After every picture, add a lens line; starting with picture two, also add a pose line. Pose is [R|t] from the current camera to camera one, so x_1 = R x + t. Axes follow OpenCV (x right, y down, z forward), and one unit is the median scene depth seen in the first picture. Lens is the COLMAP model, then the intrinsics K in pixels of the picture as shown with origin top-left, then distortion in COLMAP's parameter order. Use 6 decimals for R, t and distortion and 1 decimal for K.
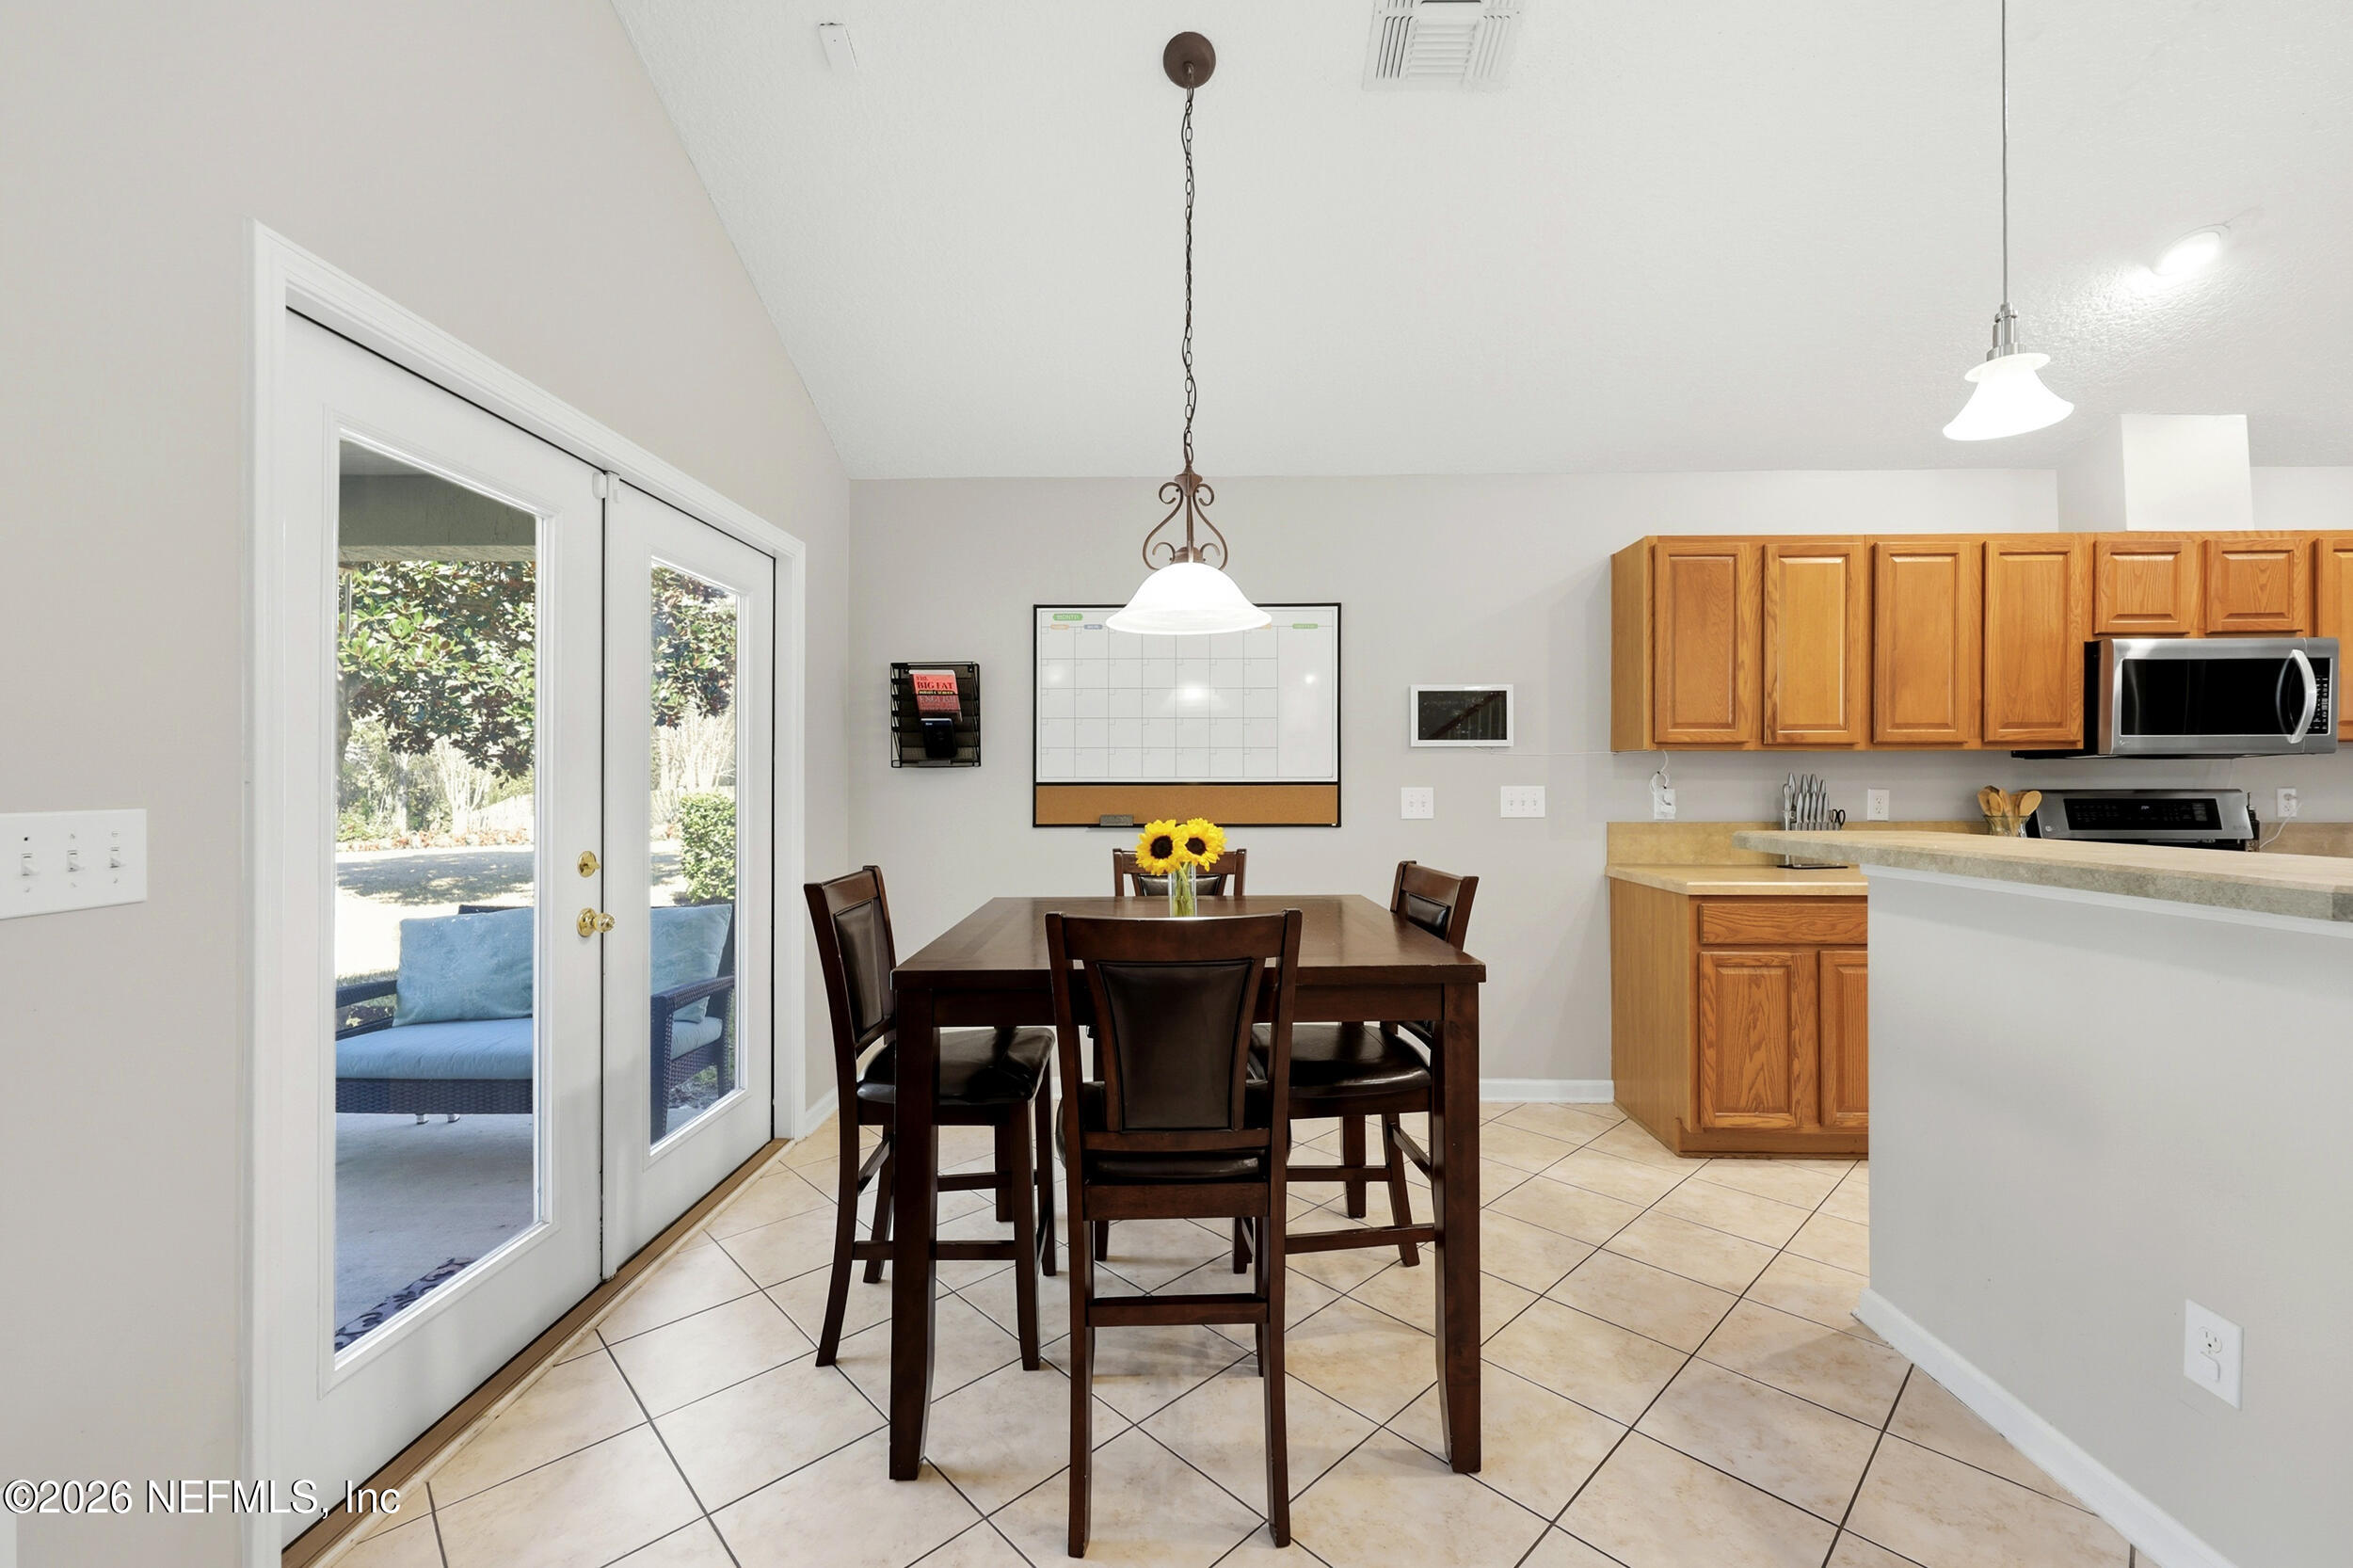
lens RADIAL K [[961.6, 0, 1179.0], [0, 961.6, 773.0], [0, 0, 1]] dist [0.002094, 0.000136]
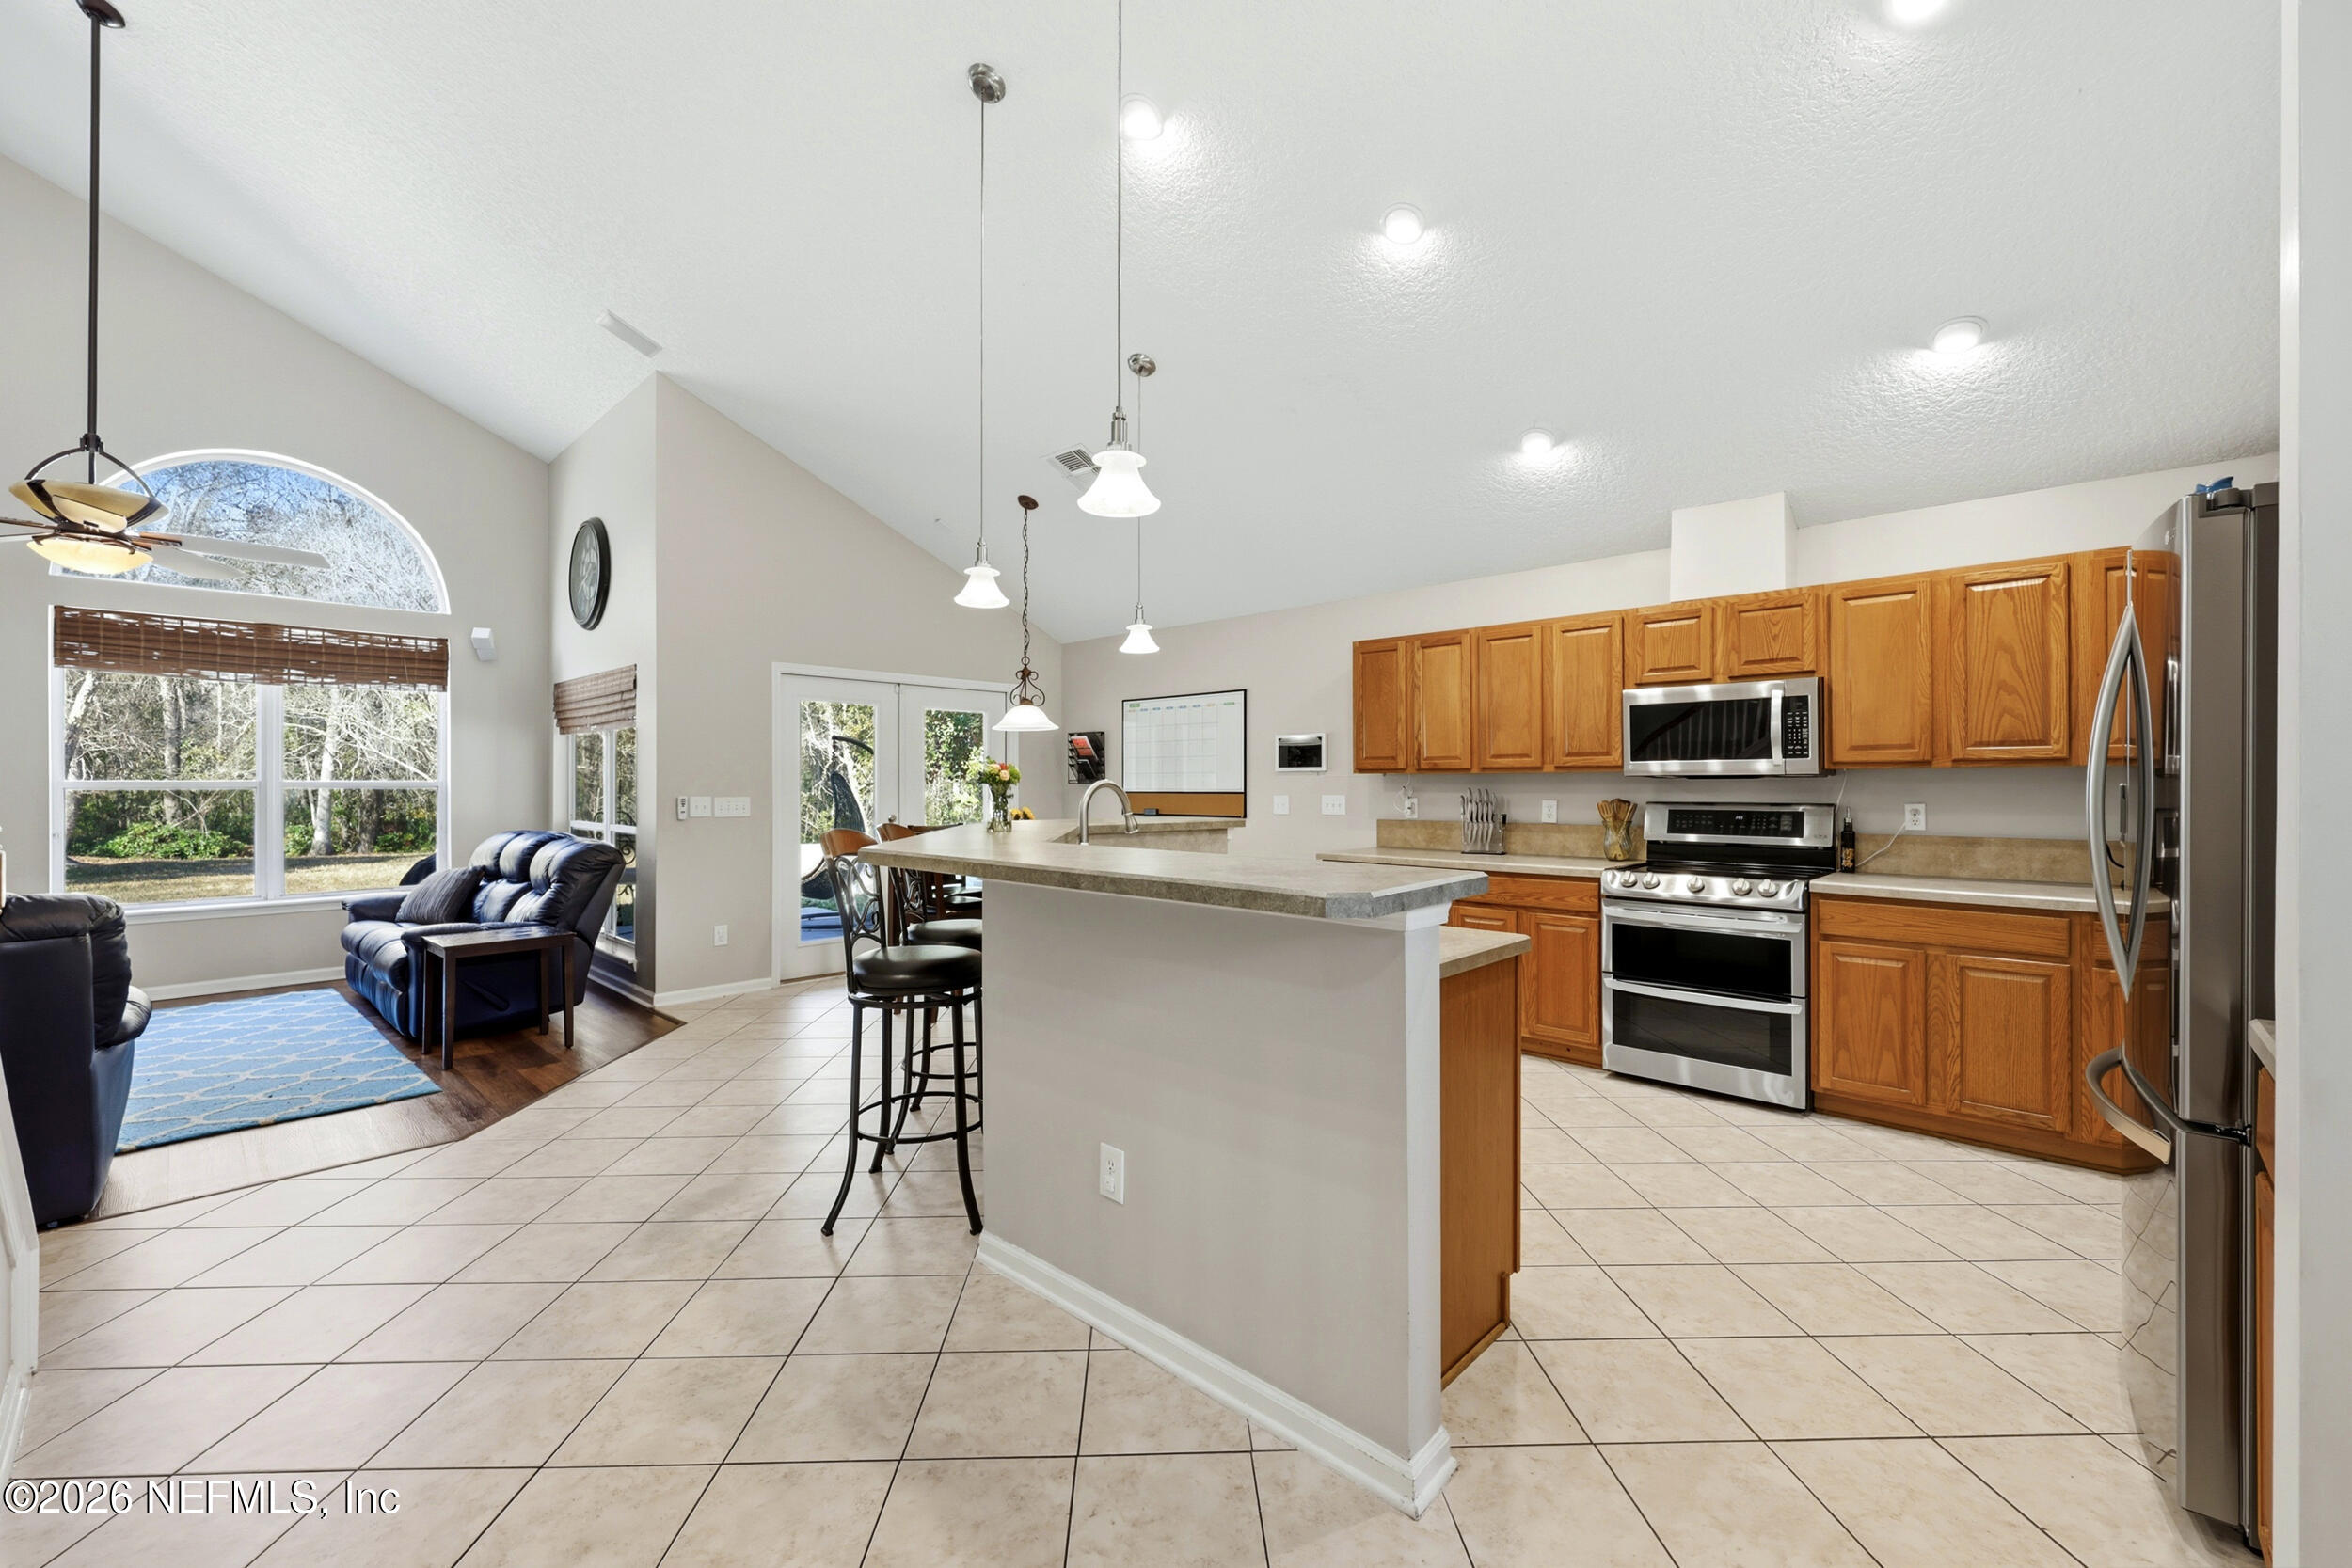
lens RADIAL K [[950.7, 0, 1180.5], [0, 950.7, 778.2], [0, 0, 1]] dist [-0.001641, -0.000233]
pose [[0.744179, -0.002967, -0.667973, 1.353566], [0.002509, 0.999995, -0.001646, -0.014855], [0.667975, -0.000451, 0.744183, -0.394319]]
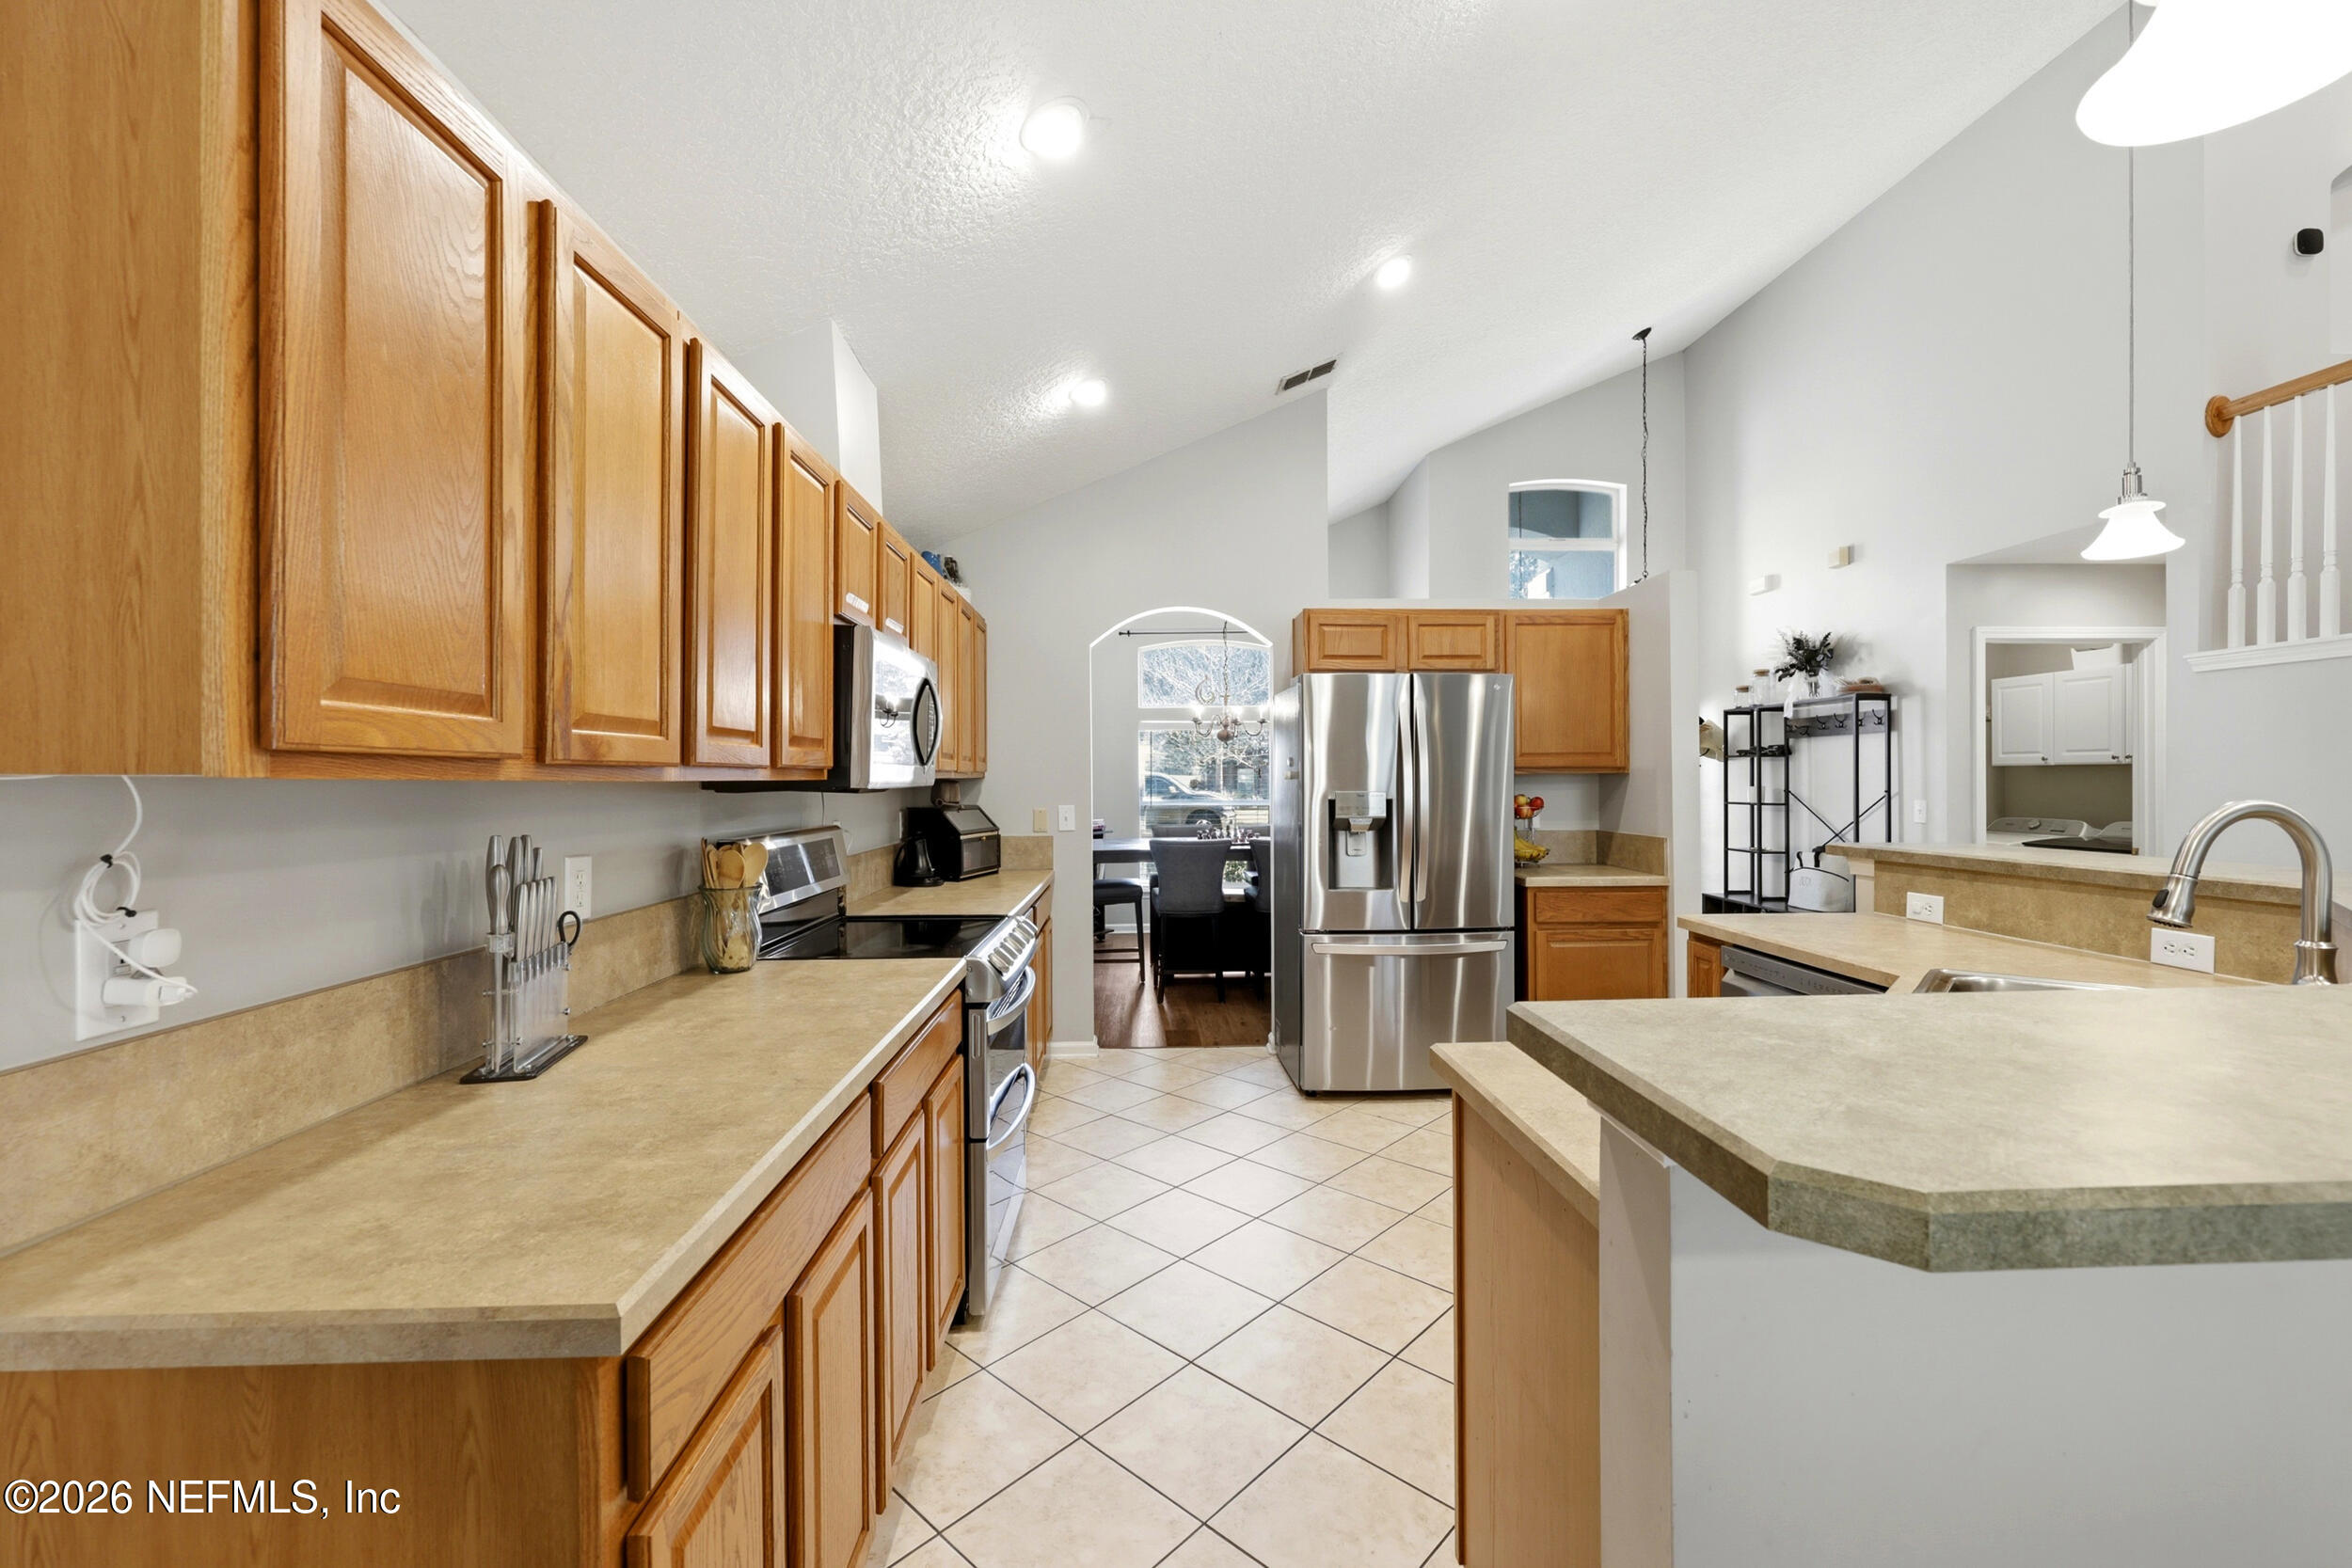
lens RADIAL K [[950.7, 0, 1180.5], [0, 950.7, 778.2], [0, 0, 1]] dist [-0.001641, -0.000233]
pose [[-0.058890, 0.004661, 0.998254, 0.243224], [-0.002792, 0.999984, -0.004834, -0.023934], [-0.998261, -0.003072, -0.058876, 0.787525]]
